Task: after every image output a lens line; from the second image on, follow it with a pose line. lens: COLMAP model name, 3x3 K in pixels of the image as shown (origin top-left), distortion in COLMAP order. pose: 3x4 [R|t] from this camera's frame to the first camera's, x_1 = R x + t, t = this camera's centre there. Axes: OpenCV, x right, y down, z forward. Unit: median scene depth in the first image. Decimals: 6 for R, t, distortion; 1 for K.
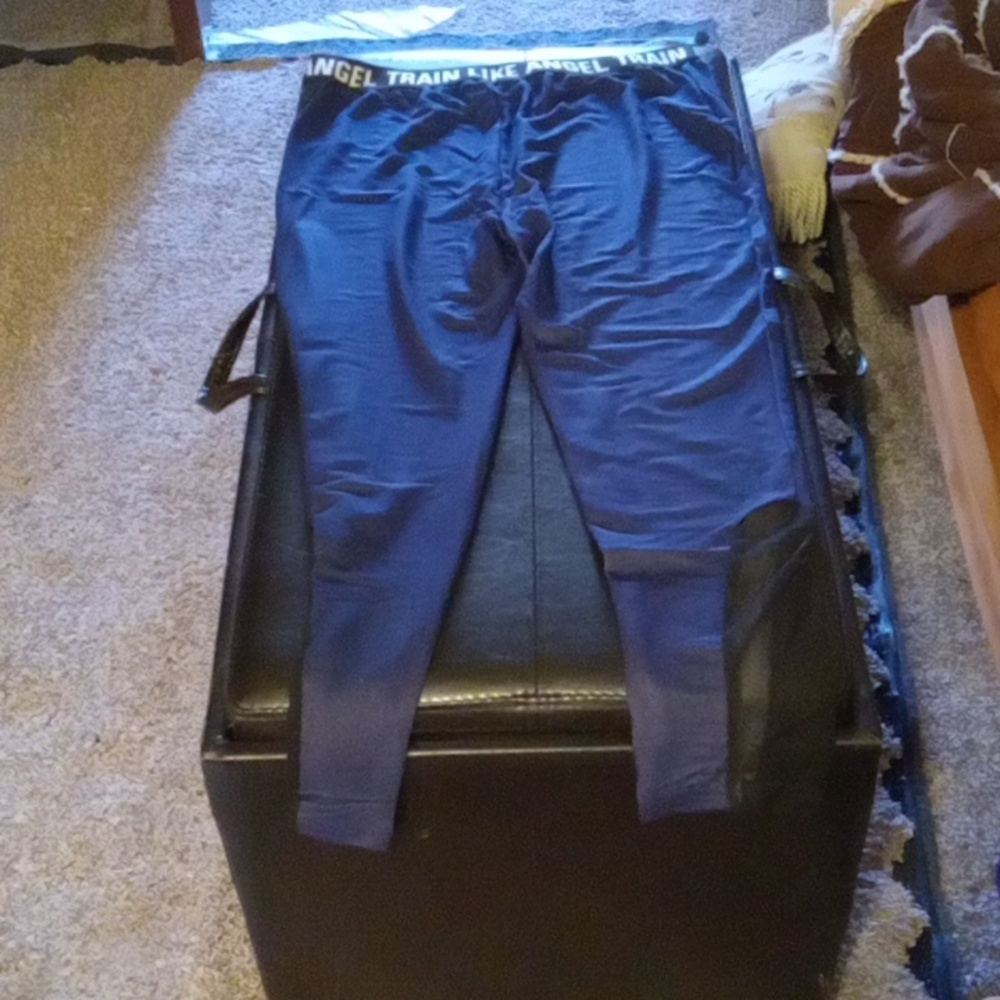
lens RADIAL K [[1602.4, 0, 501.5], [0, 1602.4, 499.6], [0, 0, 1]] dist [0.032900, 0.000000]
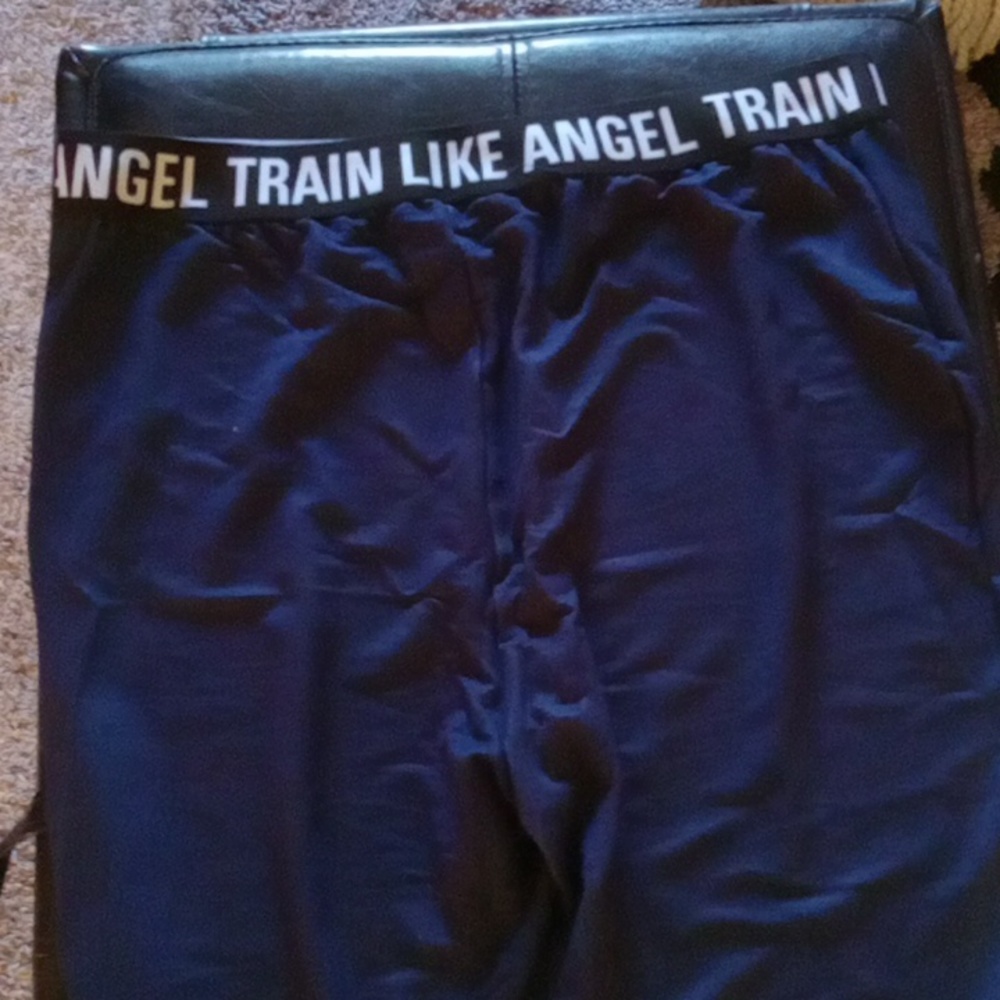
lens RADIAL K [[1602.4, 0, 496.8], [0, 1602.4, 502.3], [0, 0, 1]] dist [0.032900, 0.000000]
pose [[0.998144, -0.053209, 0.029618, -0.011960], [0.032507, 0.876821, 0.479716, -0.421303], [-0.051495, -0.477863, 0.876924, 0.557112]]
